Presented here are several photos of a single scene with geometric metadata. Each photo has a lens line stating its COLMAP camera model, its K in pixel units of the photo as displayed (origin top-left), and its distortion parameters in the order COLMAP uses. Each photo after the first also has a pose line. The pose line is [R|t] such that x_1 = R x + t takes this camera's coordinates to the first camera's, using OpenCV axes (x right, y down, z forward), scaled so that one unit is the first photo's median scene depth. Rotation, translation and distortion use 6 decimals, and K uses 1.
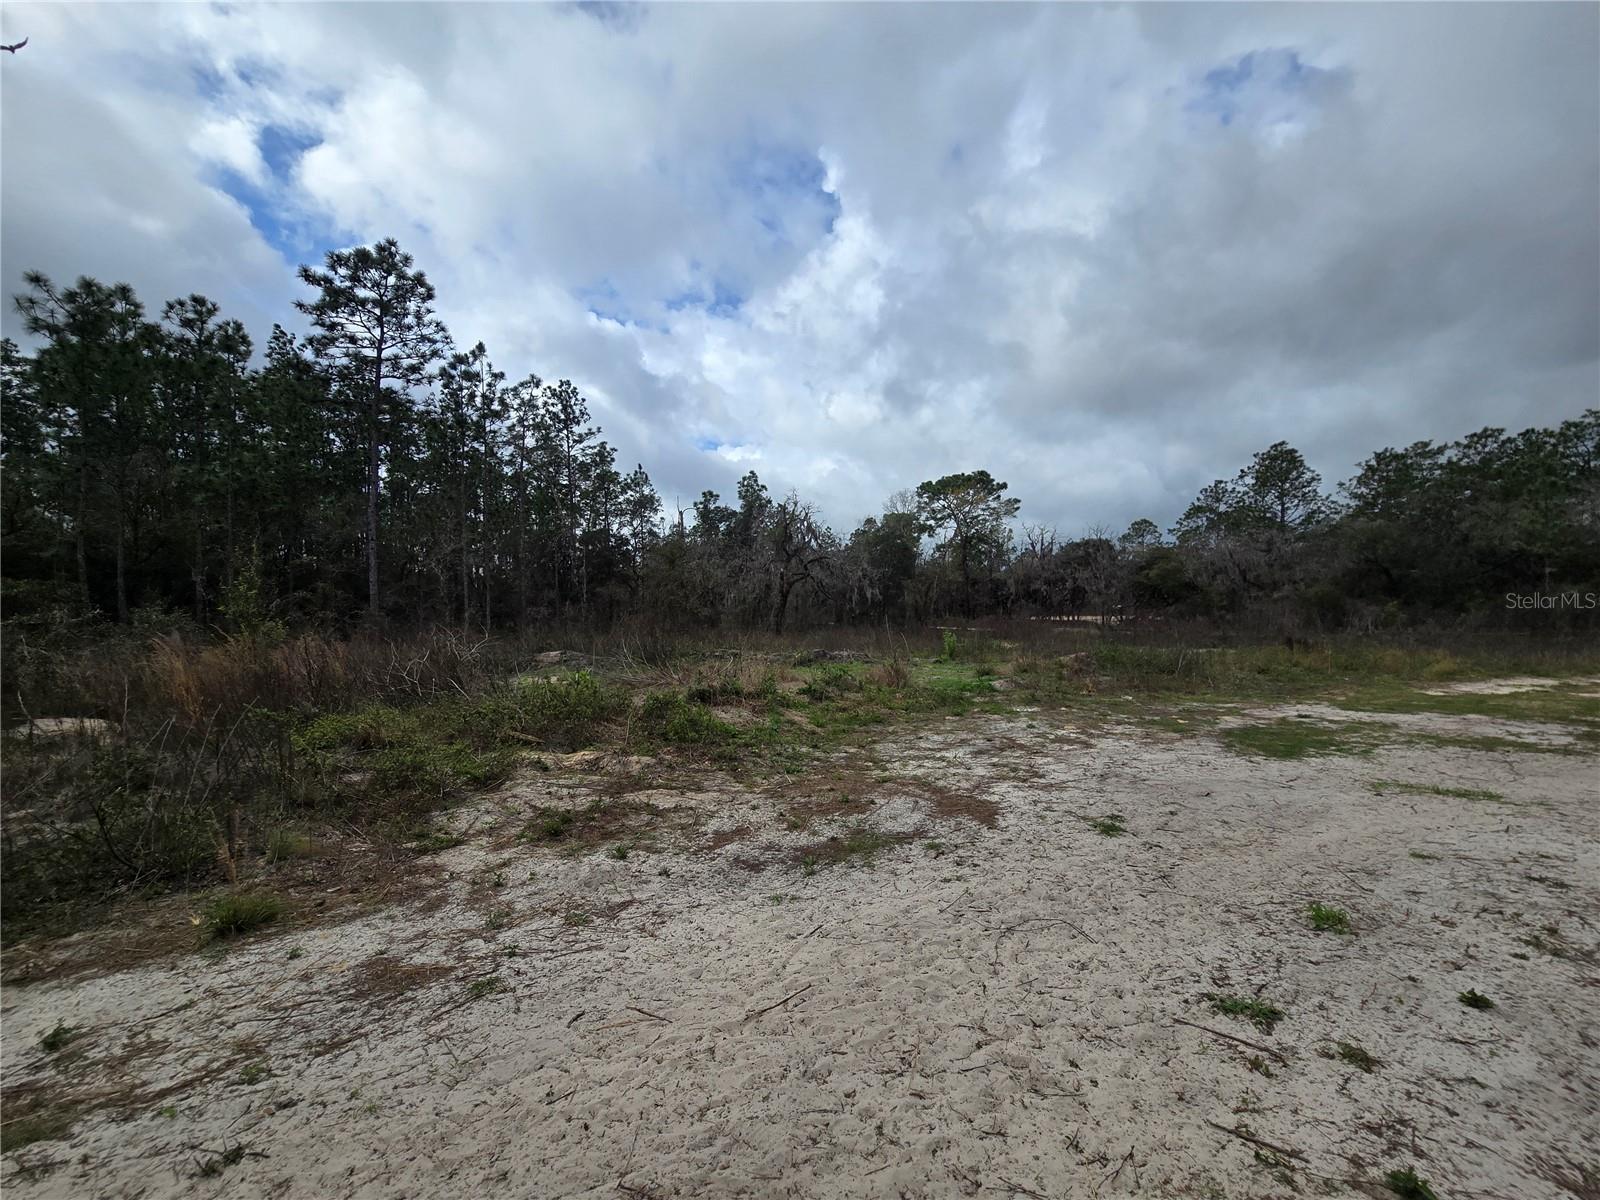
lens RADIAL K [[656.2, 0, 798.0], [0, 656.2, 608.3], [0, 0, 1]] dist [0.000236, -0.000121]
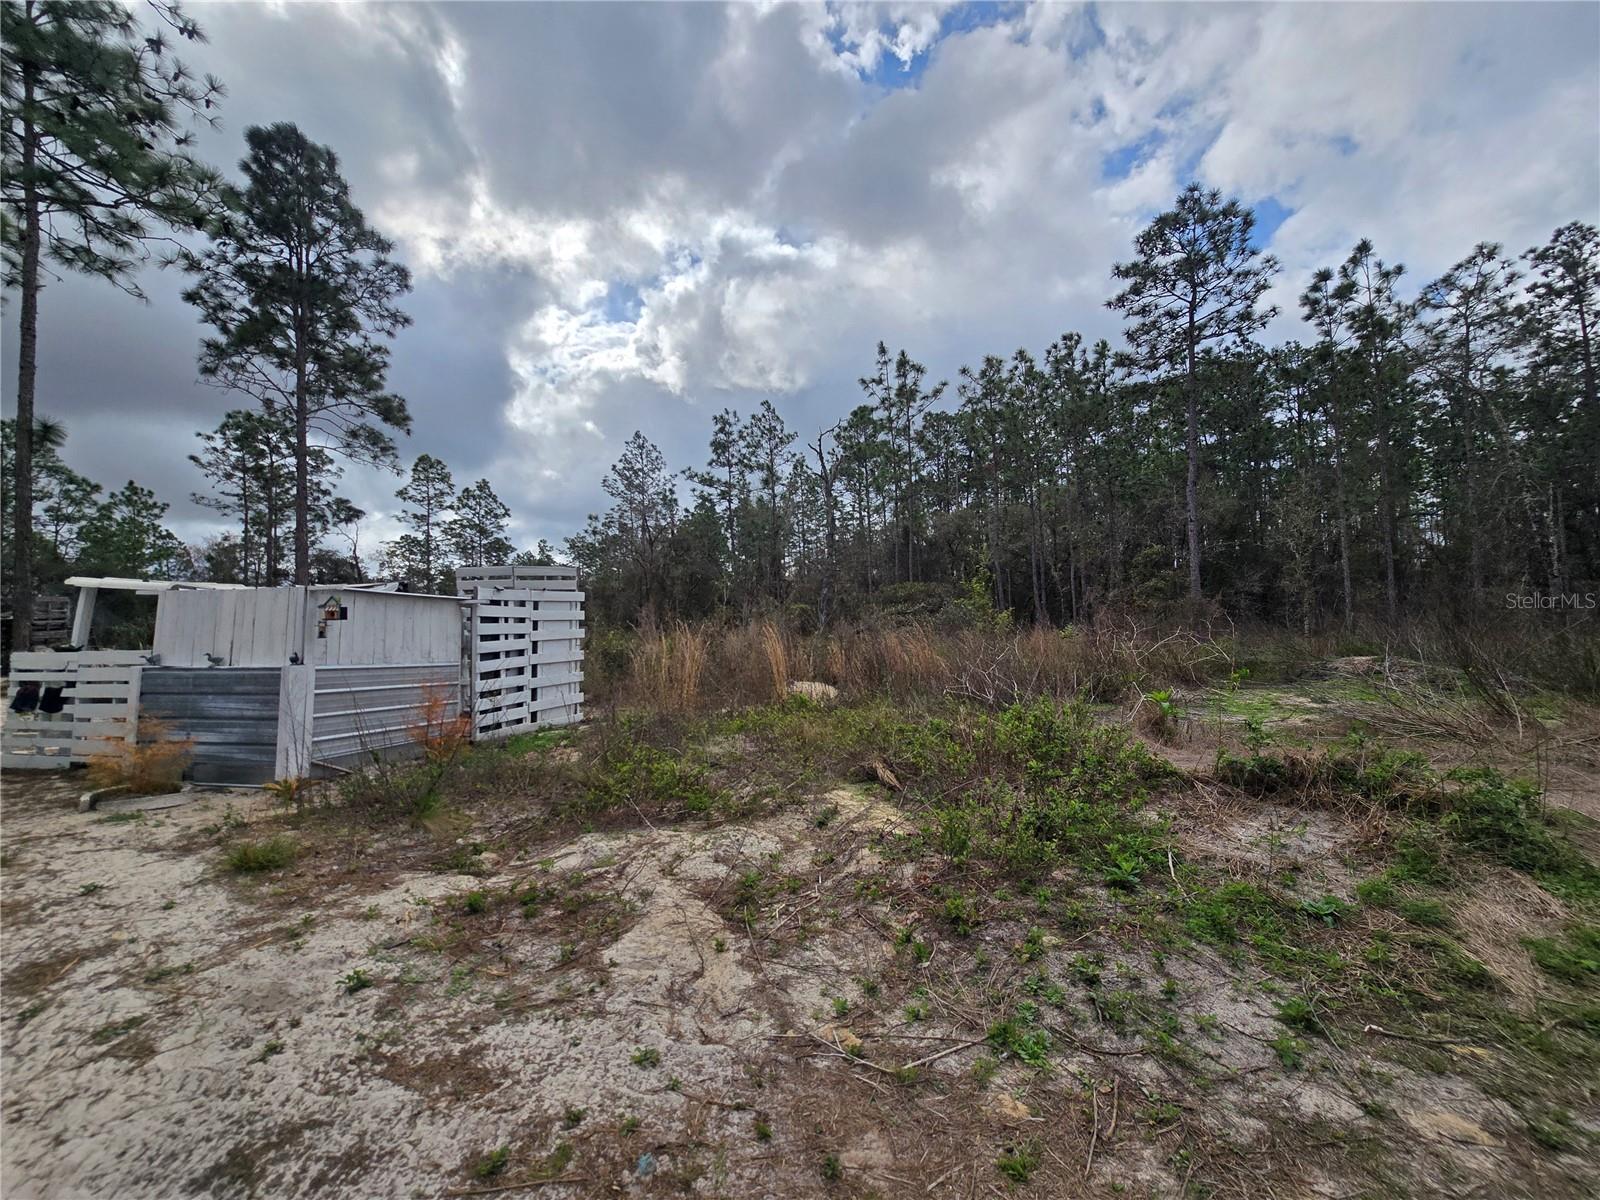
lens RADIAL K [[656.2, 0, 798.0], [0, 656.2, 608.3], [0, 0, 1]] dist [0.000236, -0.000121]
pose [[0.276356, -0.007881, -0.961023, 0.076969], [0.026909, 0.999638, -0.000460, 0.001803], [0.960679, -0.025733, 0.276468, 0.197491]]
